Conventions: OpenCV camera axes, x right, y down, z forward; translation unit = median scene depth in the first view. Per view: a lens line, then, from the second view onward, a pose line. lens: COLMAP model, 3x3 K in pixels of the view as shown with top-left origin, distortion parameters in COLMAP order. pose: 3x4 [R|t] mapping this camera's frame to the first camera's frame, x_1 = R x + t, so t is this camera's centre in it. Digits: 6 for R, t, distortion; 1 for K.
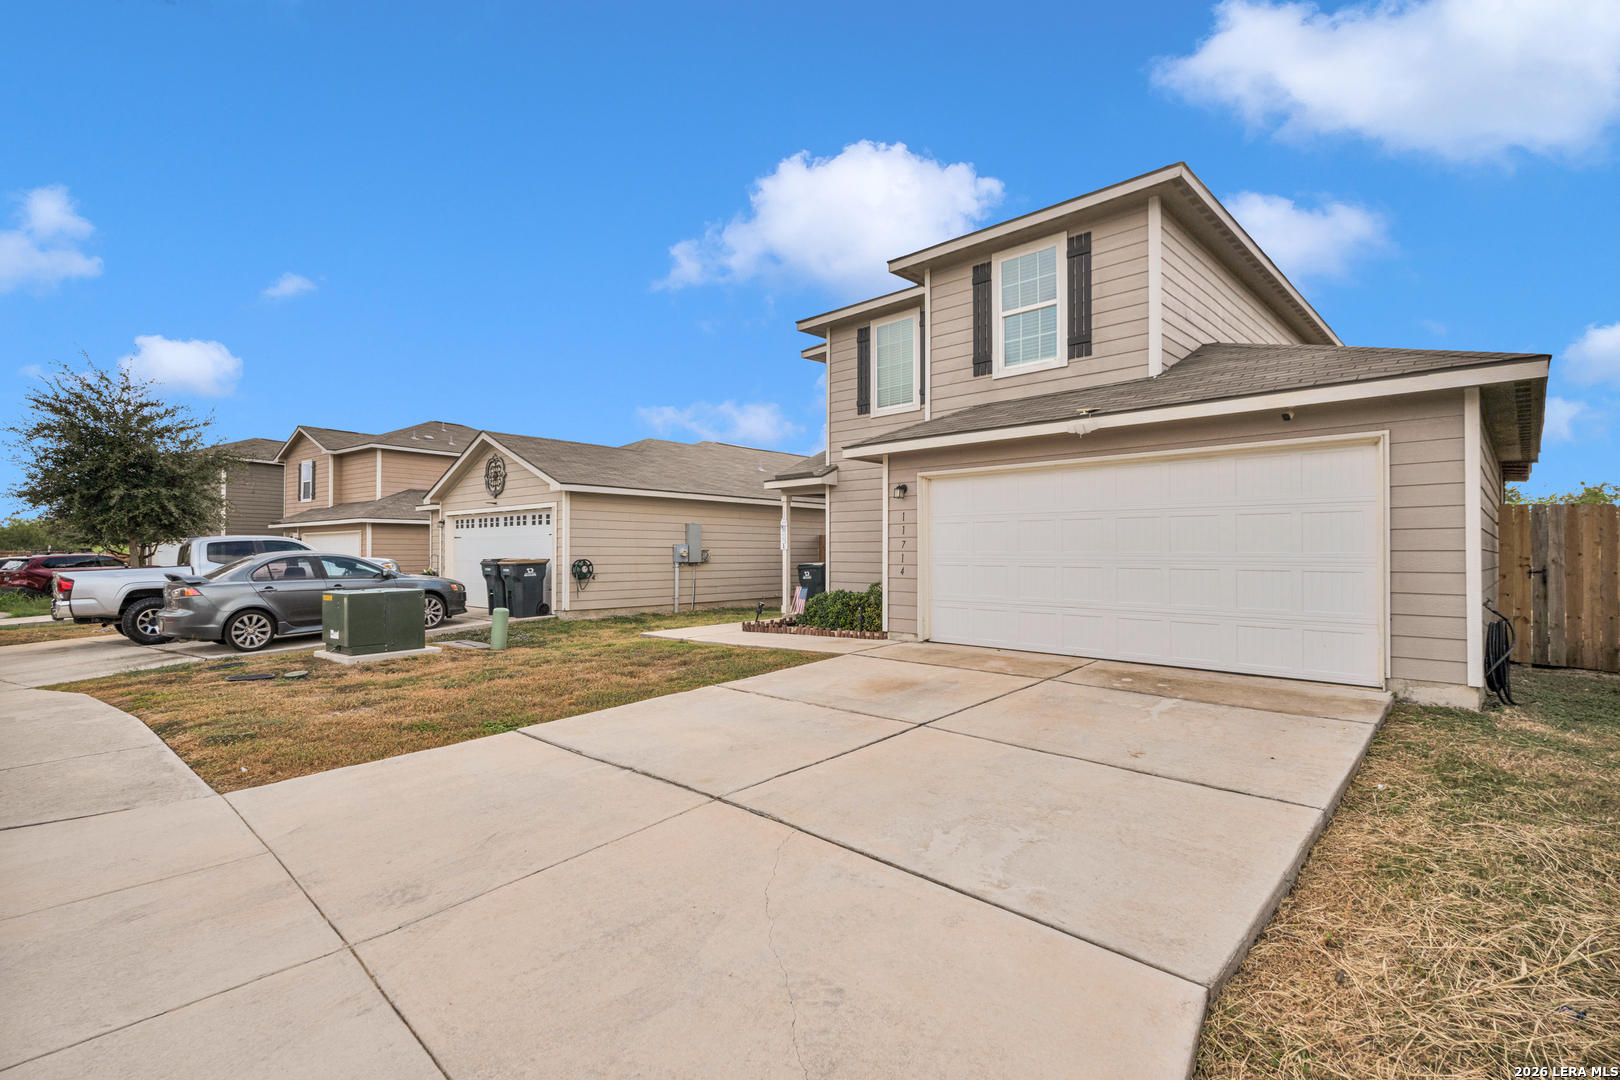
lens RADIAL K [[759.6, 0, 788.0], [0, 759.6, 540.6], [0, 0, 1]] dist [0.001332, 0.000467]
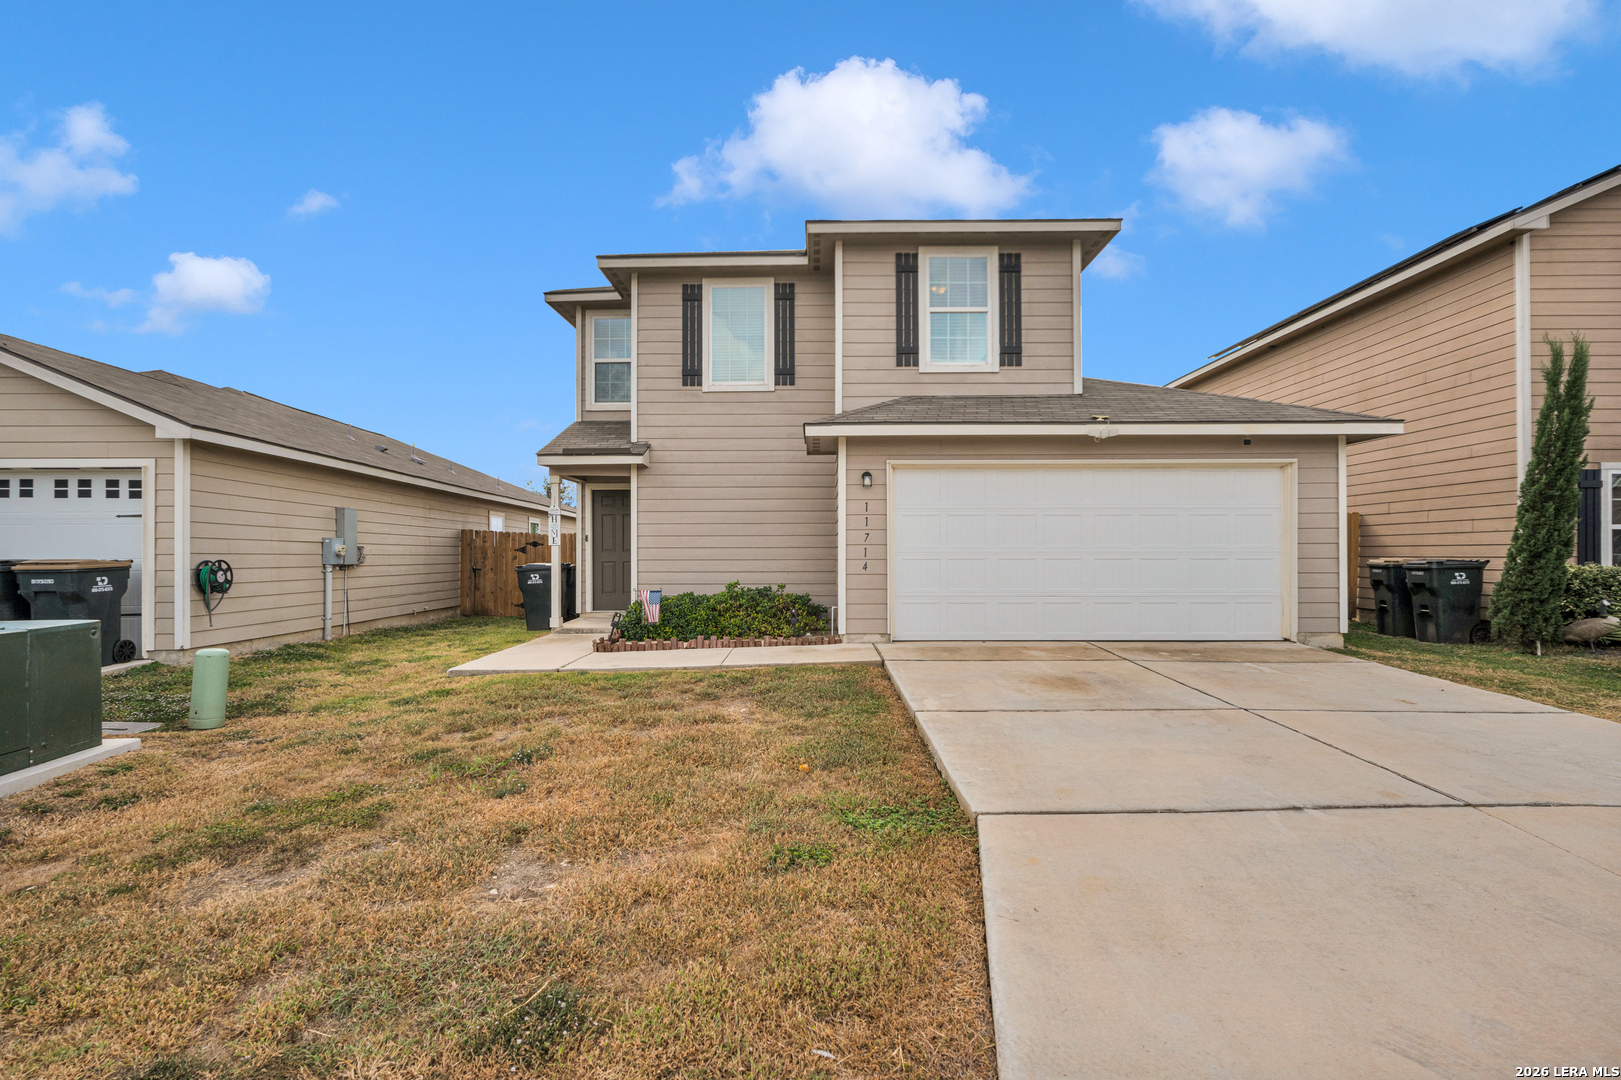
lens RADIAL K [[774.5, 0, 812.0], [0, 774.5, 546.7], [0, 0, 1]] dist [-0.006561, 0.001035]
pose [[0.713374, 0.004997, 0.700766, -0.531262], [-0.007252, 0.999974, 0.000251, 0.016000], [-0.700746, -0.005261, 0.713391, 0.369902]]
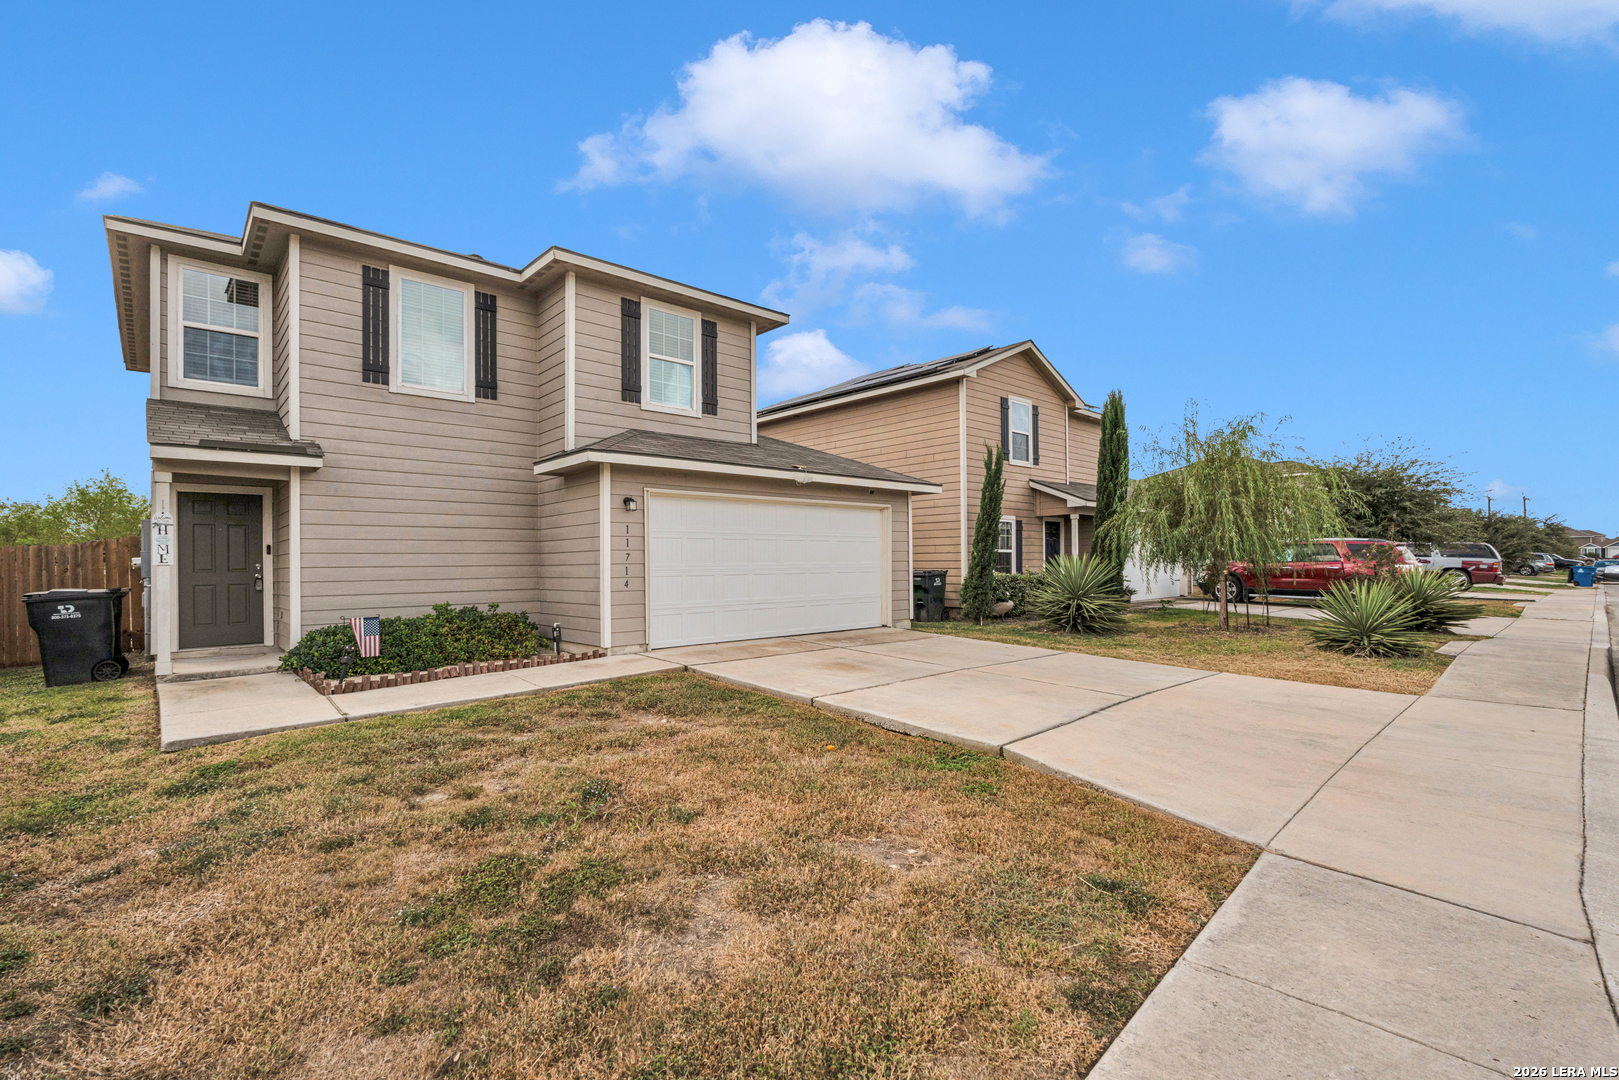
lens RADIAL K [[712.7, 0, 801.5], [0, 712.7, 554.6], [0, 0, 1]] dist [-0.002361, -0.000276]
pose [[0.050011, 0.007230, 0.998722, -0.749187], [-0.006054, 0.999958, -0.006936, 0.006474], [-0.998730, -0.005699, 0.050053, 0.703289]]
